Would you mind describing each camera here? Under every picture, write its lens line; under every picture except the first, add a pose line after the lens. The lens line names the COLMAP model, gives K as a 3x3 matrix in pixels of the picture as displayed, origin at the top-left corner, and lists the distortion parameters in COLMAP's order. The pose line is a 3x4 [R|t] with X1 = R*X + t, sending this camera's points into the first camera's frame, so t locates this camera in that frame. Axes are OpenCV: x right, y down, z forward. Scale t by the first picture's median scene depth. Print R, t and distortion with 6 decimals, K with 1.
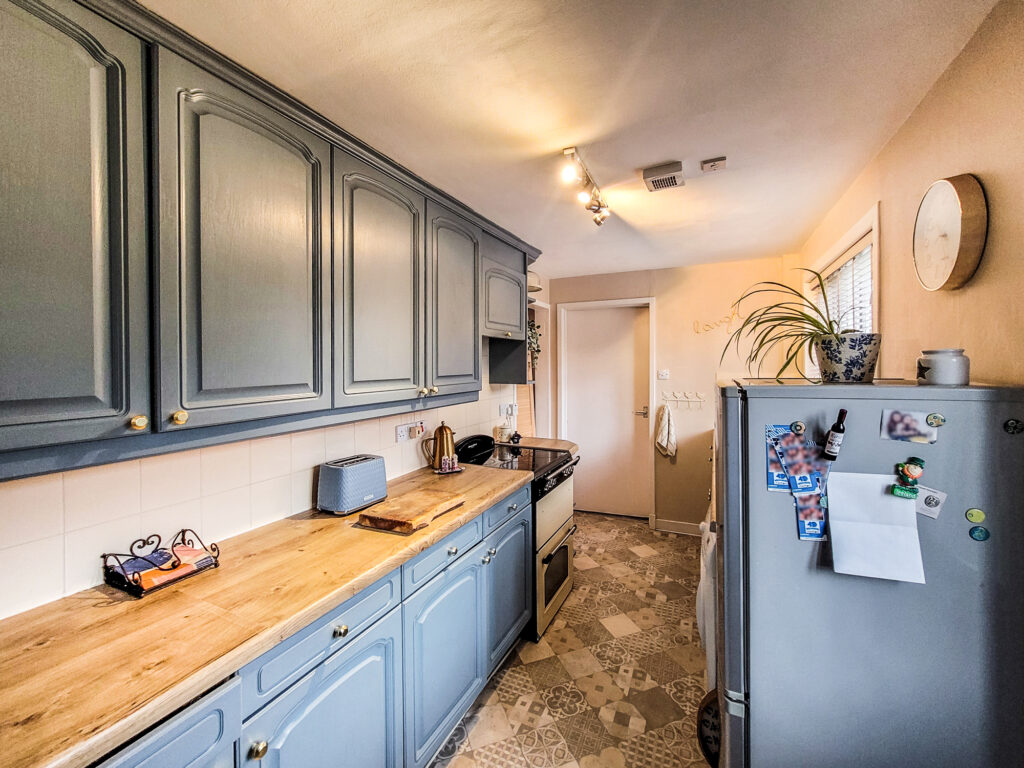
lens RADIAL K [[420.6, 0, 487.7], [0, 420.6, 366.8], [0, 0, 1]] dist [-0.002517, -0.000692]
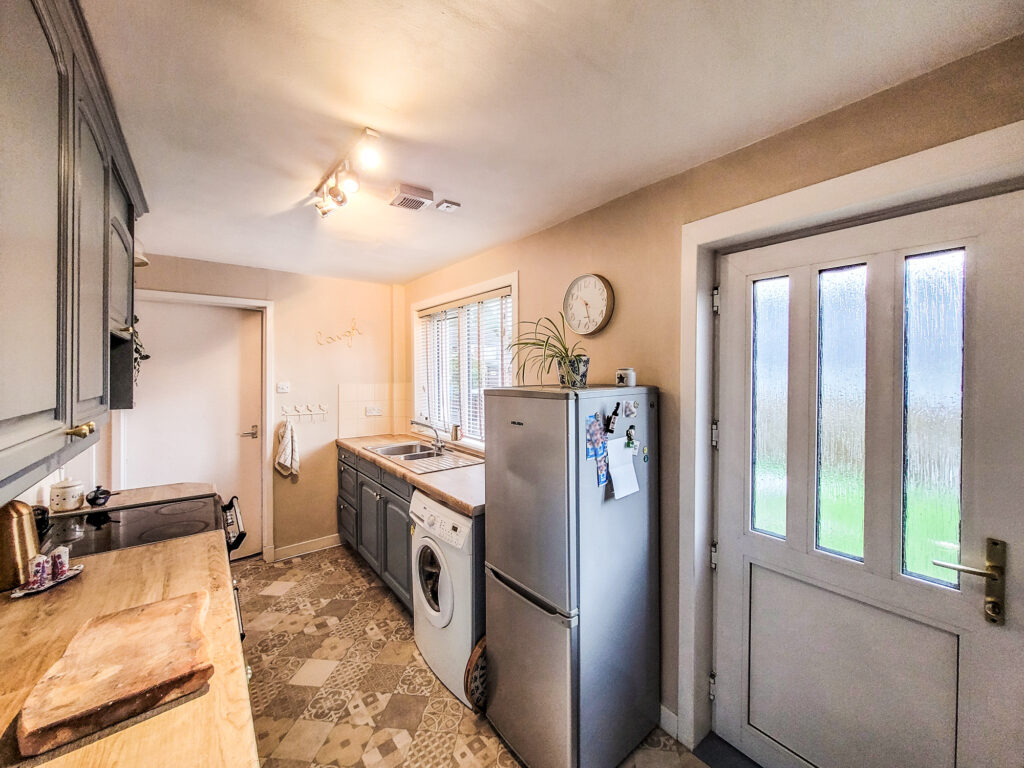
lens RADIAL K [[420.6, 0, 522.4], [0, 420.6, 374.9], [0, 0, 1]] dist [-0.002517, -0.000692]
pose [[0.404752, -0.001738, 0.914425, -0.420020], [0.009280, 0.999955, -0.002207, -0.004556], [-0.914379, 0.009379, 0.404750, 0.319309]]
